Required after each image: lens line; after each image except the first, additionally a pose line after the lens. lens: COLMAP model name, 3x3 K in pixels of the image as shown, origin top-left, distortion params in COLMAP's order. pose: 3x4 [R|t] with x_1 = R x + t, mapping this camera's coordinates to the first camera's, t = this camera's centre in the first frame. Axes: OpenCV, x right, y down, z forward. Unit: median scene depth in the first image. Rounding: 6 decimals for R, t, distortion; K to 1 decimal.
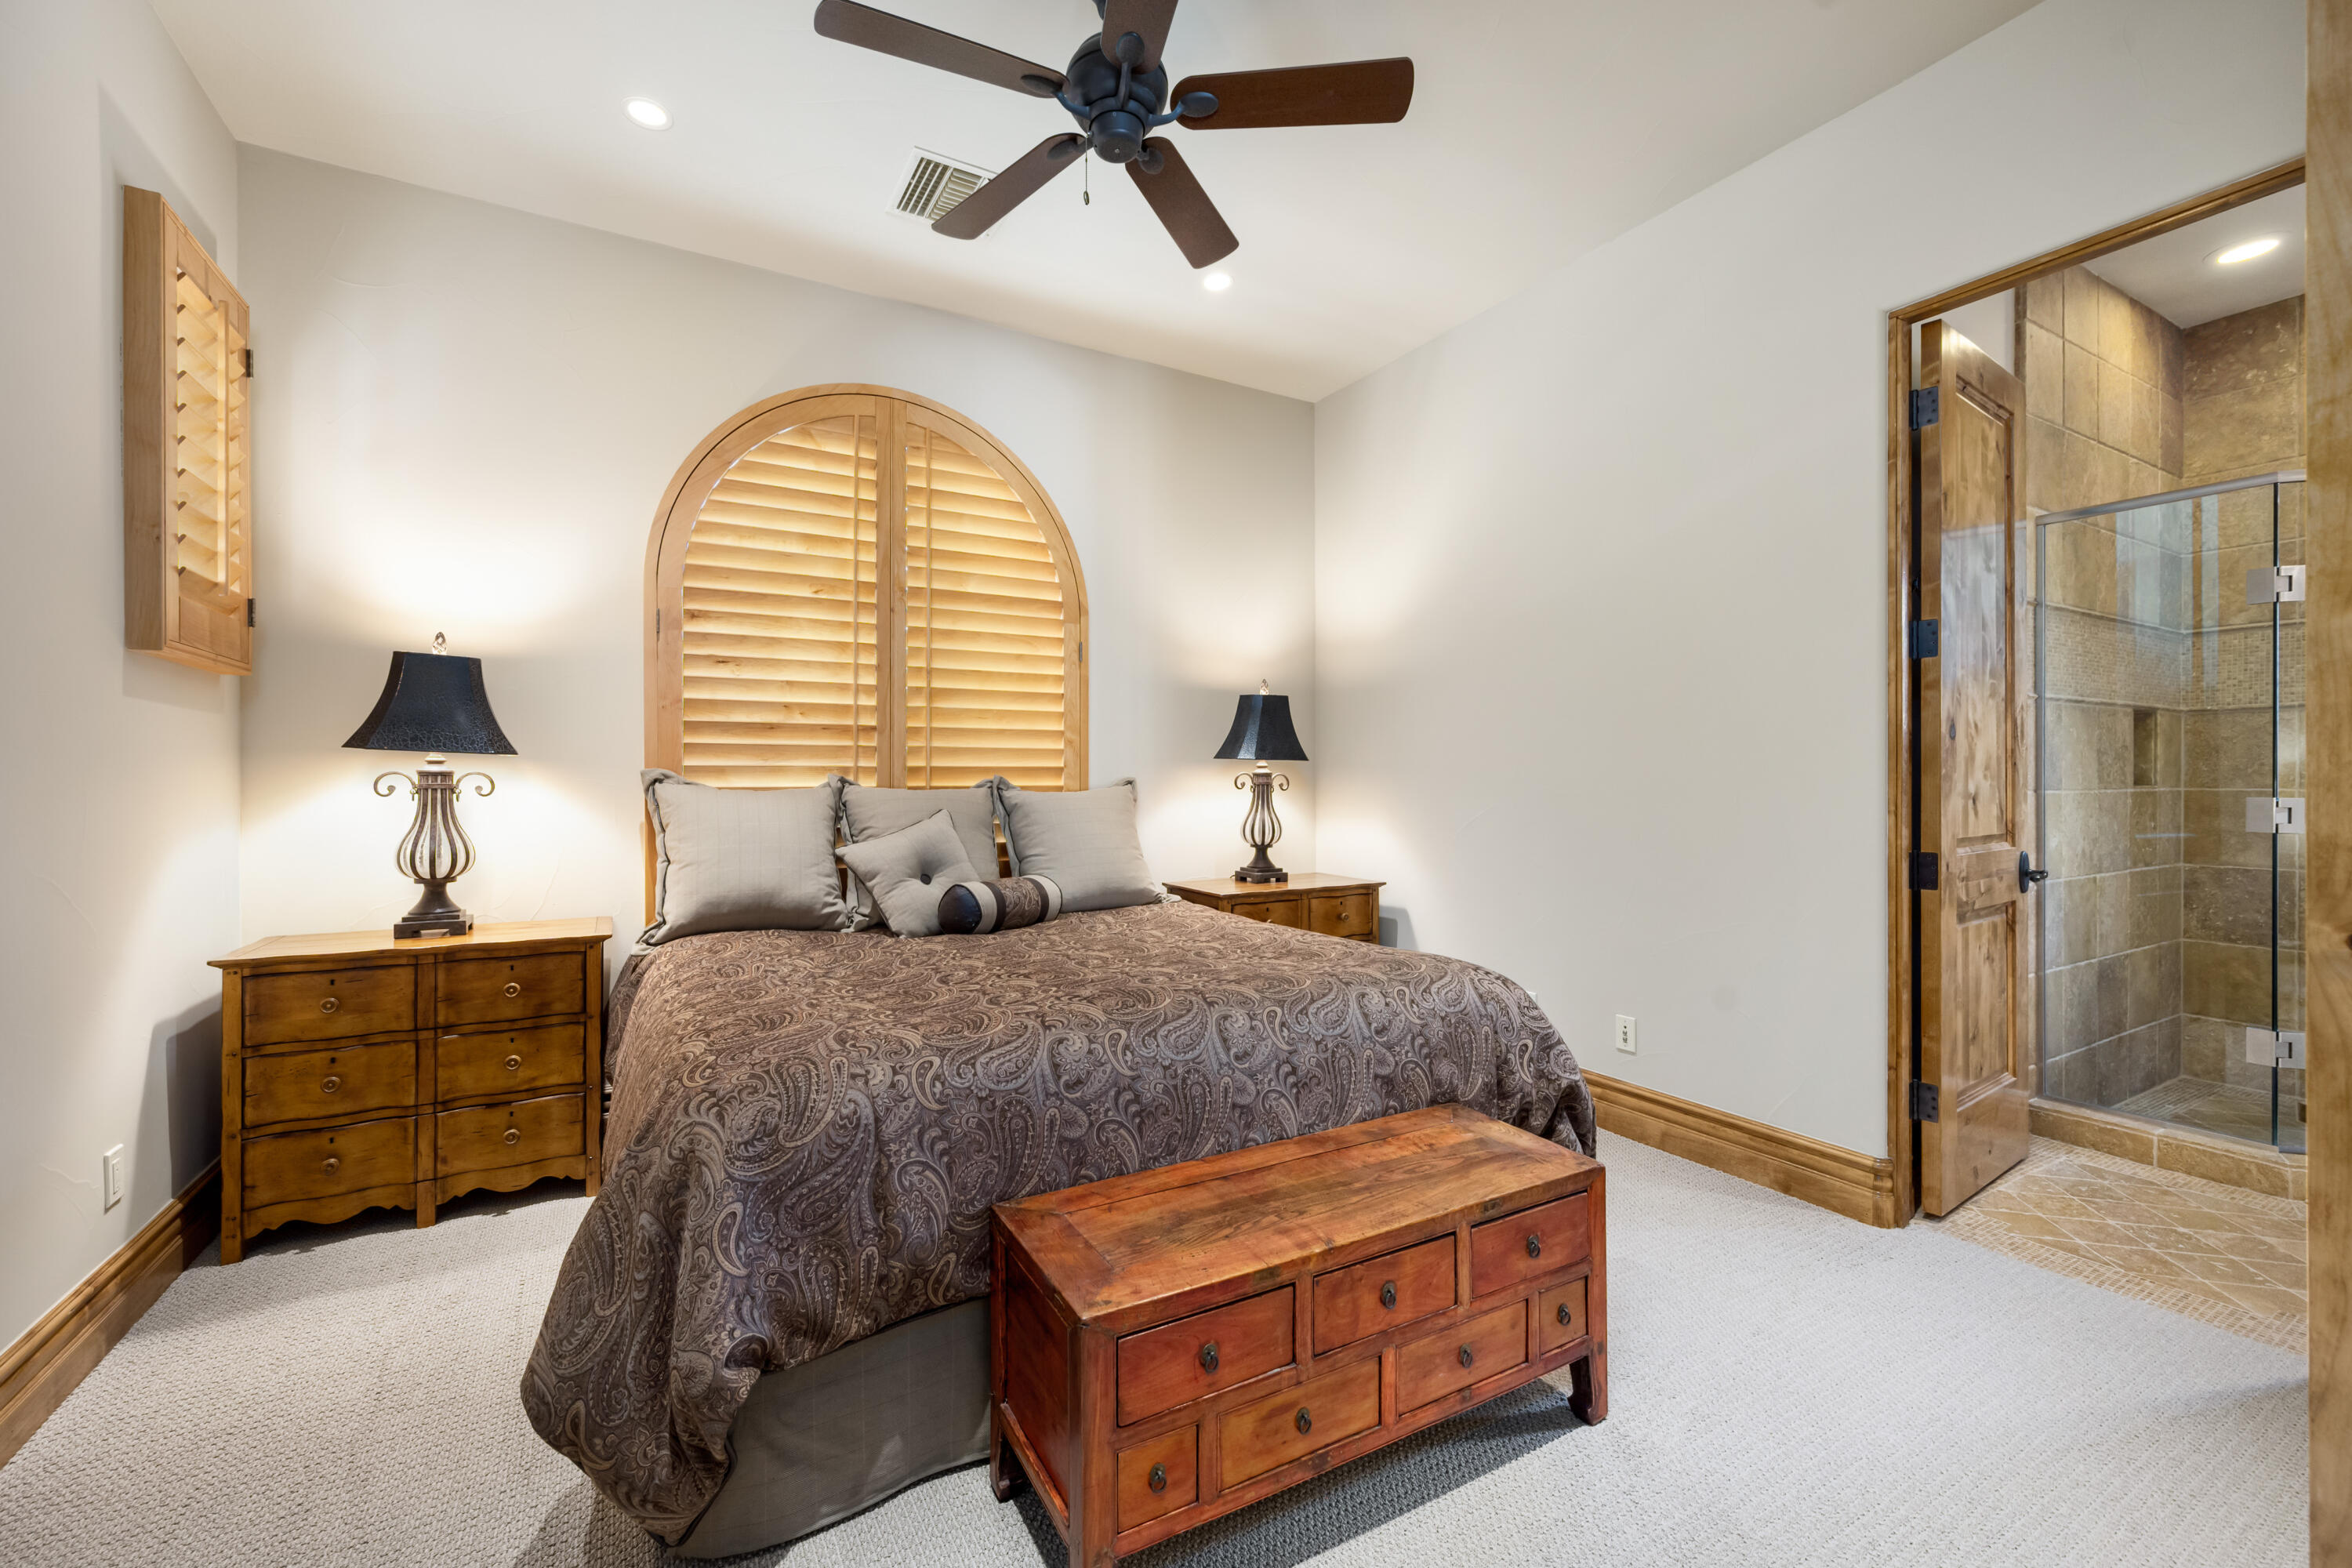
lens RADIAL K [[932.7, 0, 1159.4], [0, 932.7, 781.9], [0, 0, 1]] dist [0.001064, -0.000763]
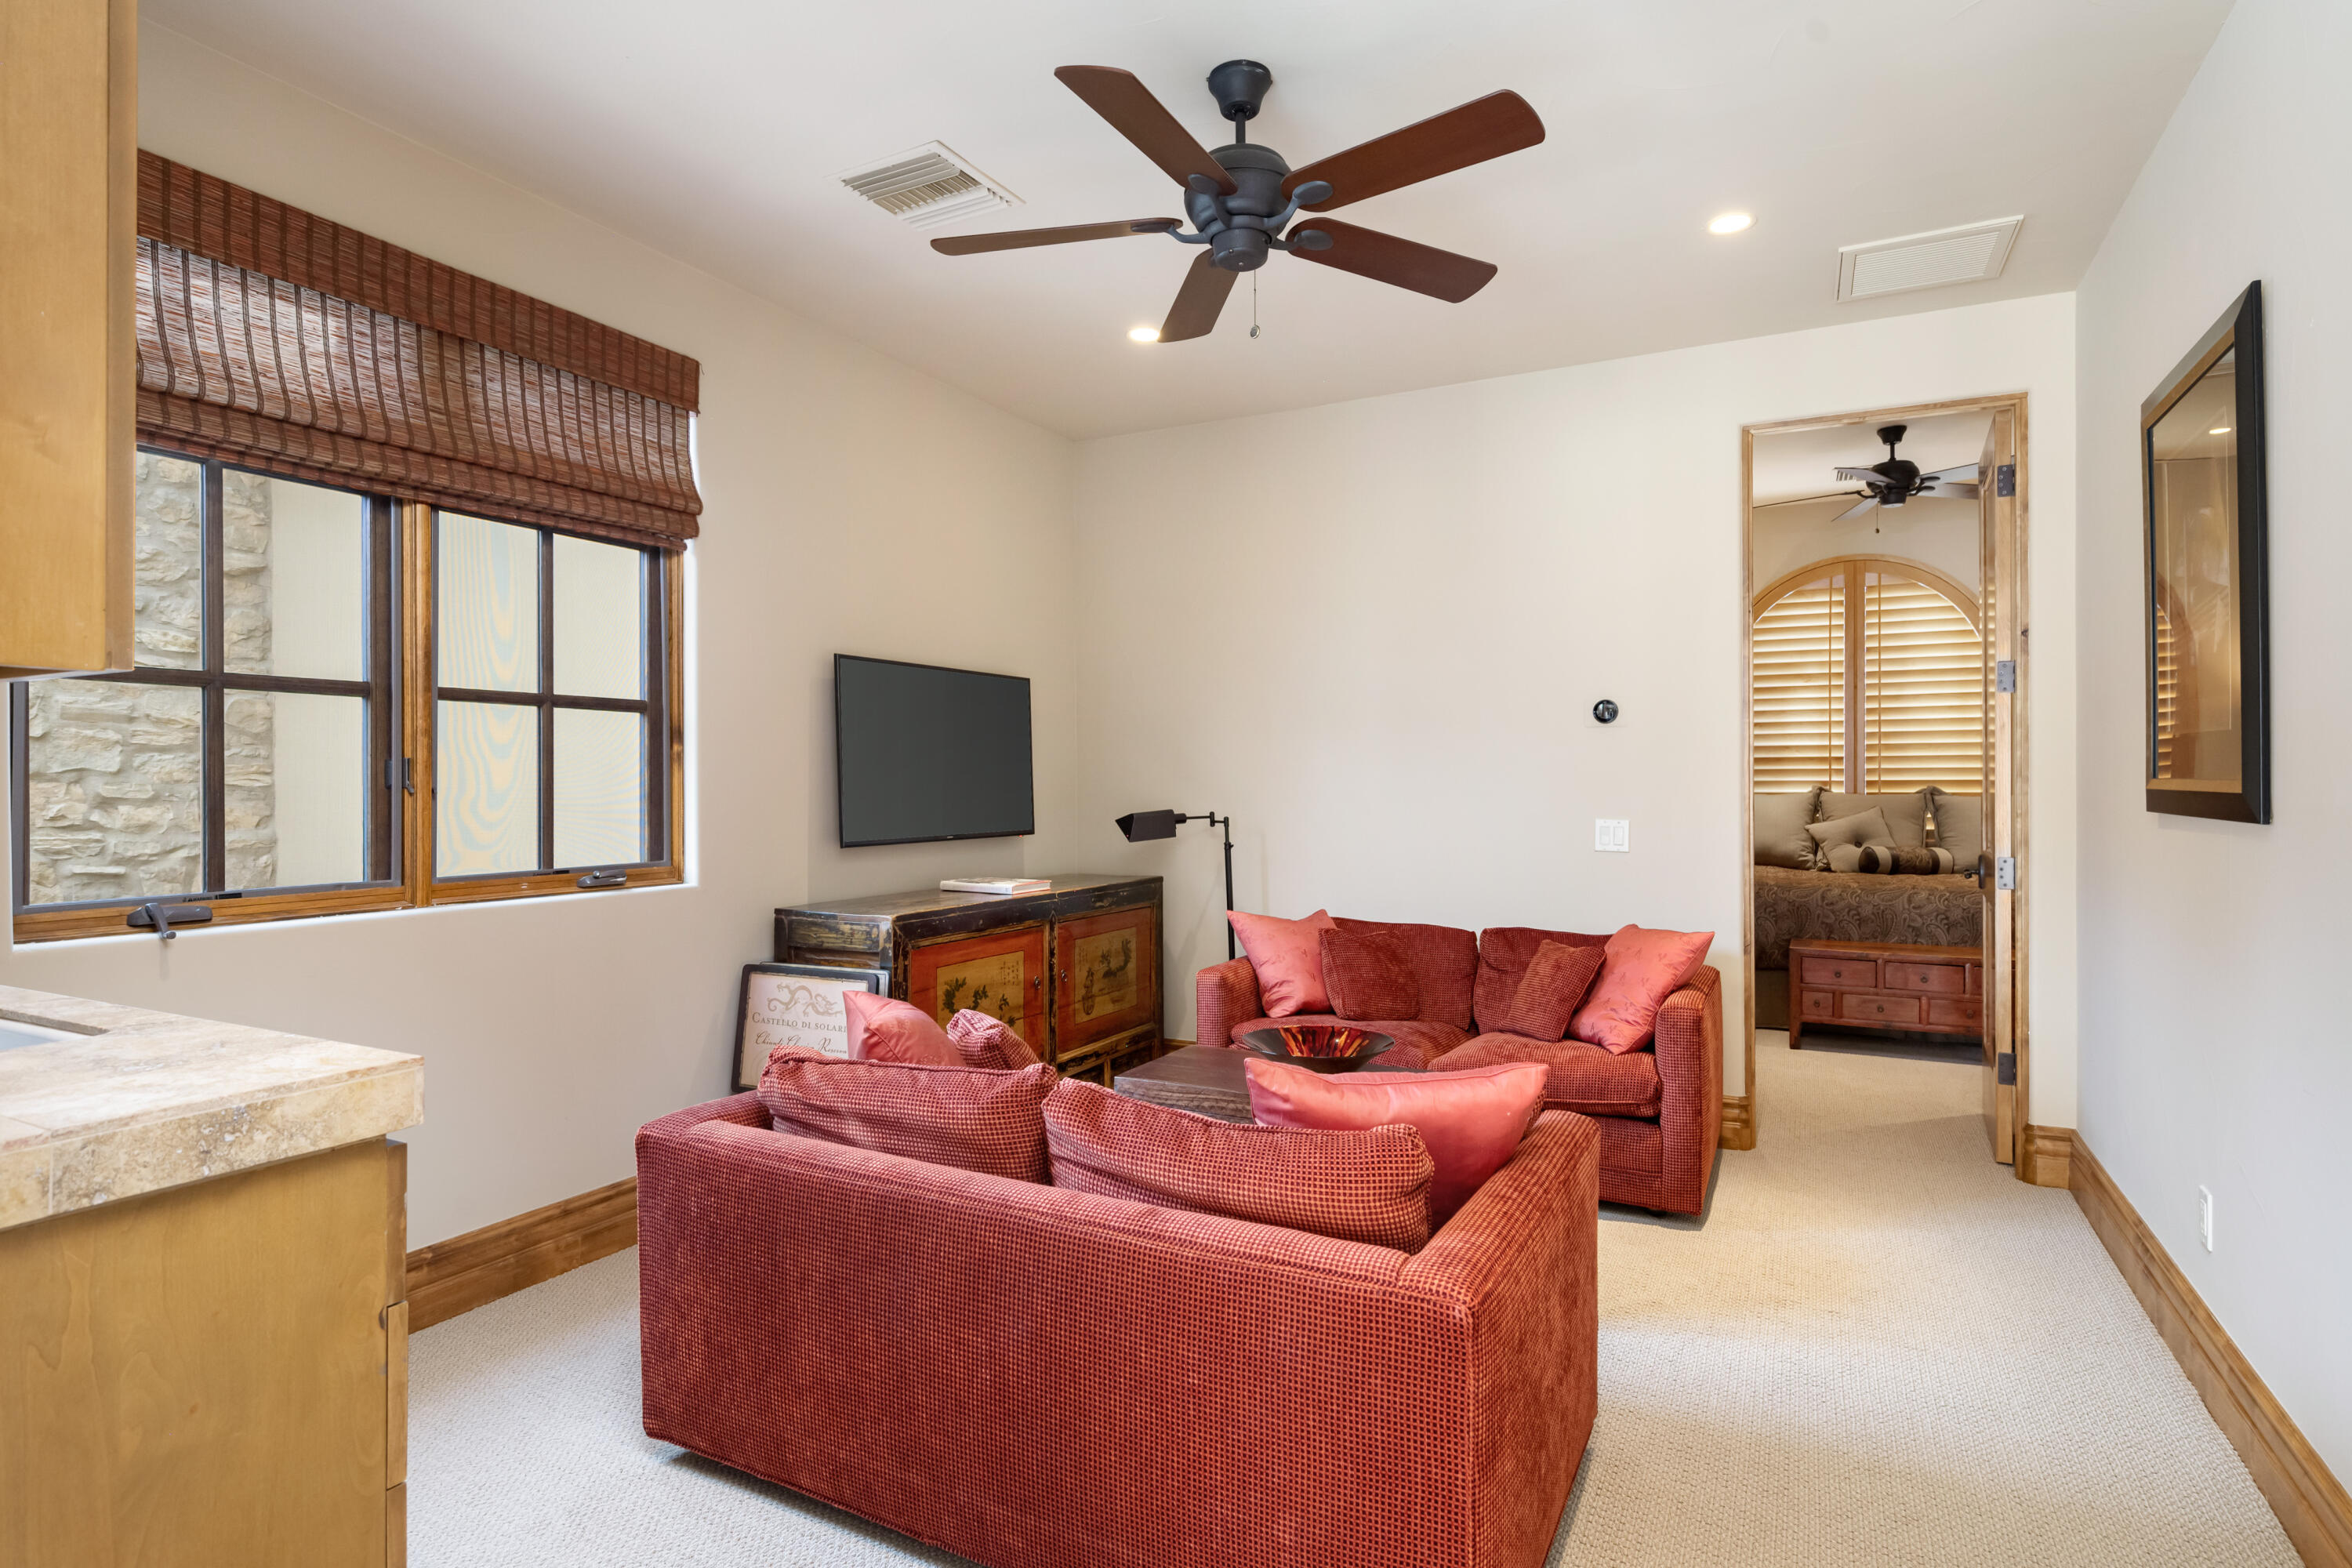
lens RADIAL K [[1216.9, 0, 1169.6], [0, 1216.9, 774.8], [0, 0, 1]] dist [0.028535, 0.000405]
pose [[0.540416, -0.004860, -0.841384, 0.955680], [0.001275, 0.999987, -0.004957, -0.018415], [0.841397, 0.001606, 0.540415, -1.295953]]
